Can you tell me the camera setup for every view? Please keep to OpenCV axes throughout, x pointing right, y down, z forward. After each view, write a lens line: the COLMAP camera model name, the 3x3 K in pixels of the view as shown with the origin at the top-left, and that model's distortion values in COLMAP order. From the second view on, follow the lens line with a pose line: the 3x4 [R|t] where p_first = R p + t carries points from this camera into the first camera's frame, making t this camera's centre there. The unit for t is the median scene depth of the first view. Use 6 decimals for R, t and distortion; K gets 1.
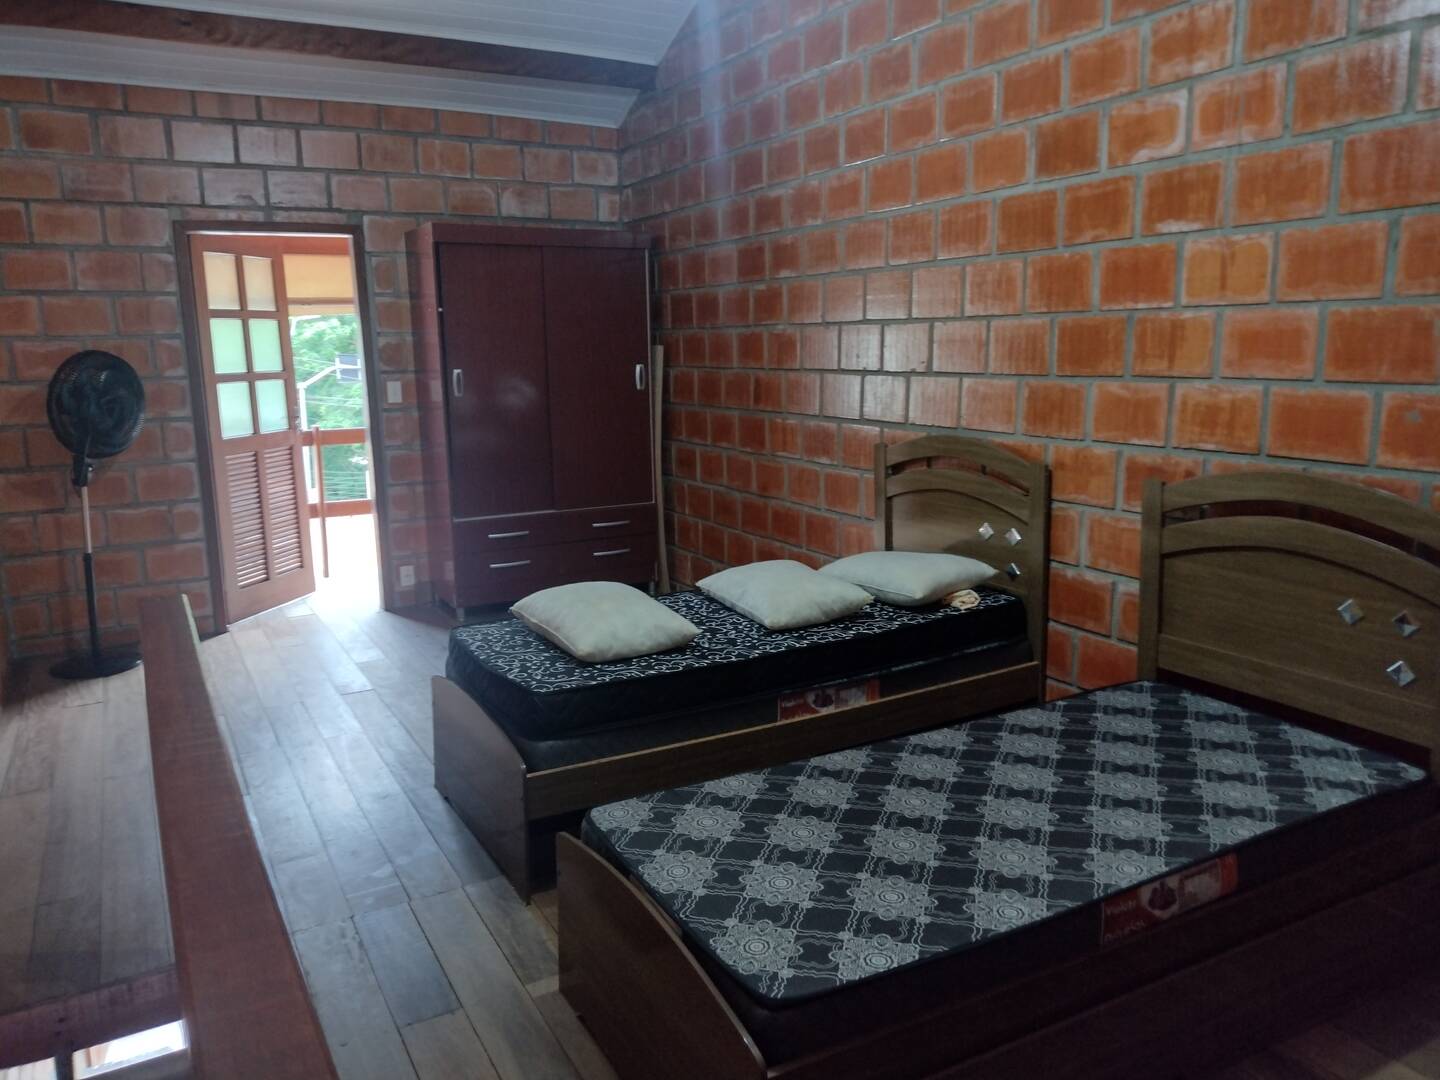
lens RADIAL K [[1092.5, 0, 725.2], [0, 1092.5, 542.7], [0, 0, 1]] dist [0.064135, -0.092563]
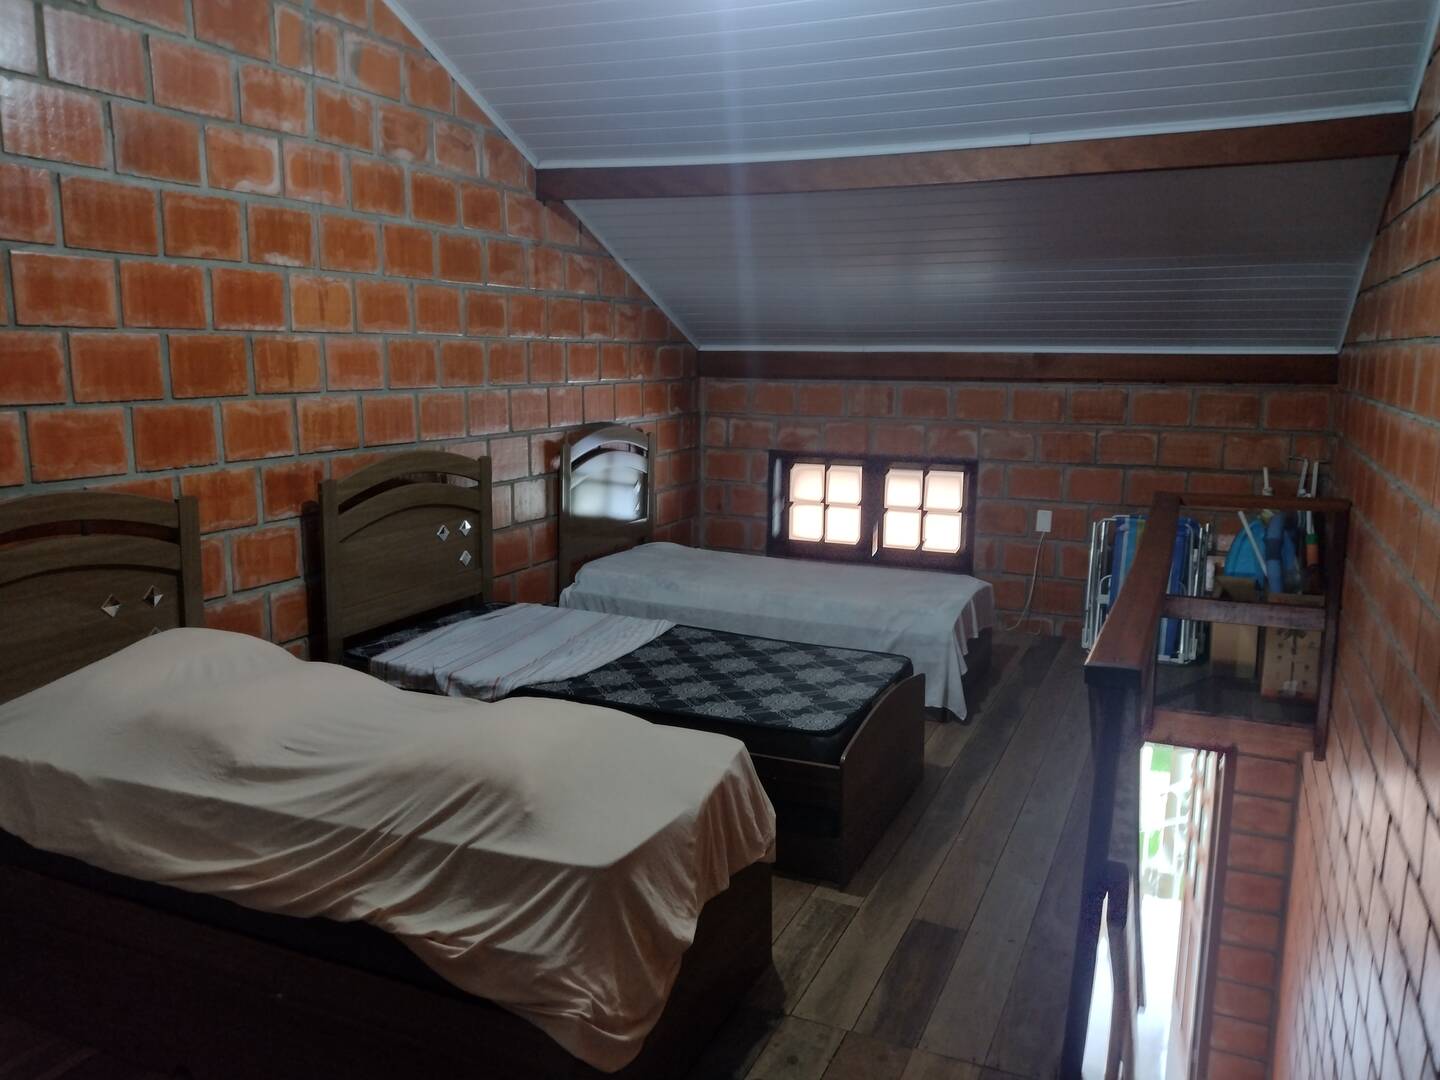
lens RADIAL K [[1092.5, 0, 718.9], [0, 1092.5, 546.8], [0, 0, 1]] dist [0.064135, -0.092563]
pose [[-0.604560, -0.129458, 0.785970, -0.810707], [0.149950, 0.950569, 0.271909, -0.254359], [-0.782319, 0.282241, -0.555264, 1.398826]]
